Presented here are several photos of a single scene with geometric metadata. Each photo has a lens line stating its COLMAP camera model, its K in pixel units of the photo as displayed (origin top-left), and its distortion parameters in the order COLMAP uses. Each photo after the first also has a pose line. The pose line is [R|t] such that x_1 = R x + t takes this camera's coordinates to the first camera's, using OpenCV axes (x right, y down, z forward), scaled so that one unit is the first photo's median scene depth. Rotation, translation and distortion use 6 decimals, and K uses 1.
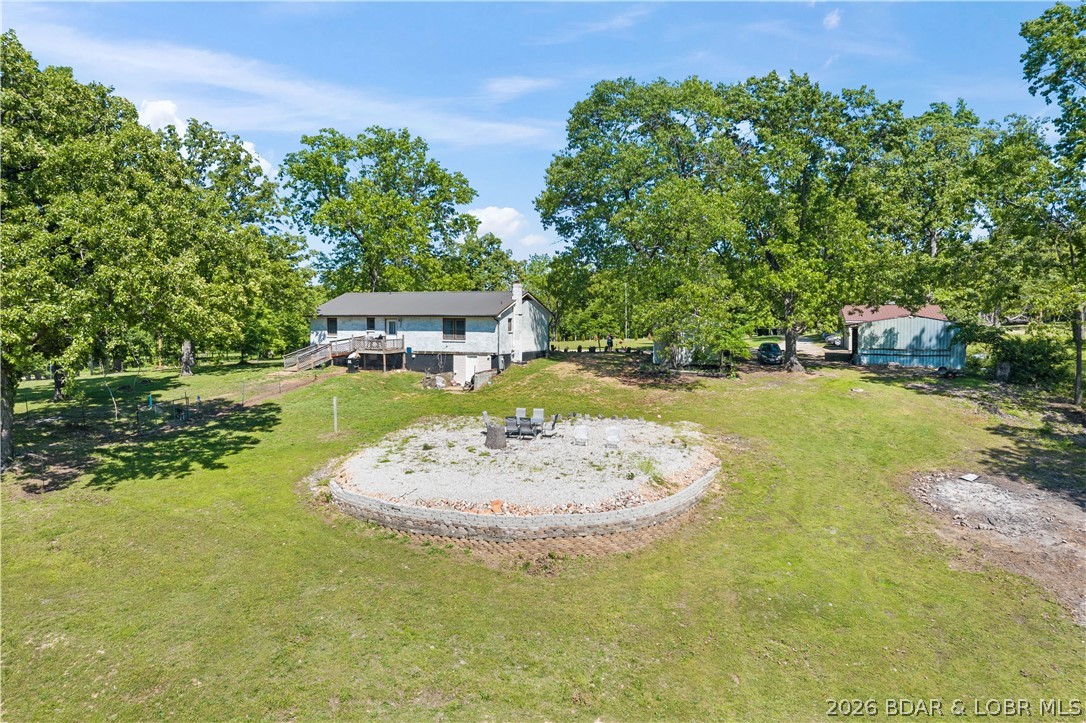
lens RADIAL K [[754.3, 0, 542.7], [0, 754.3, 361.7], [0, 0, 1]] dist [0.000620, -0.000426]
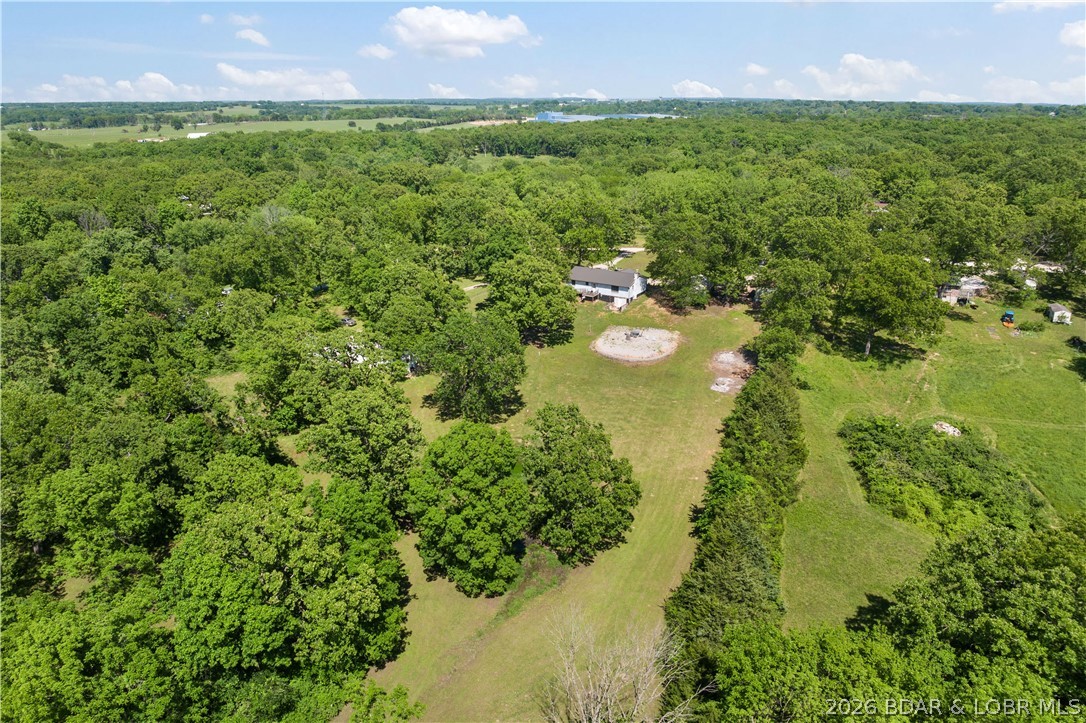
lens RADIAL K [[754.3, 0, 542.8], [0, 754.3, 361.5], [0, 0, 1]] dist [0.000620, -0.000426]
pose [[0.987160, 0.044999, -0.153267, 0.080836], [0.000857, 0.957994, 0.286787, -0.652870], [0.159734, -0.283236, 0.945654, -2.095726]]
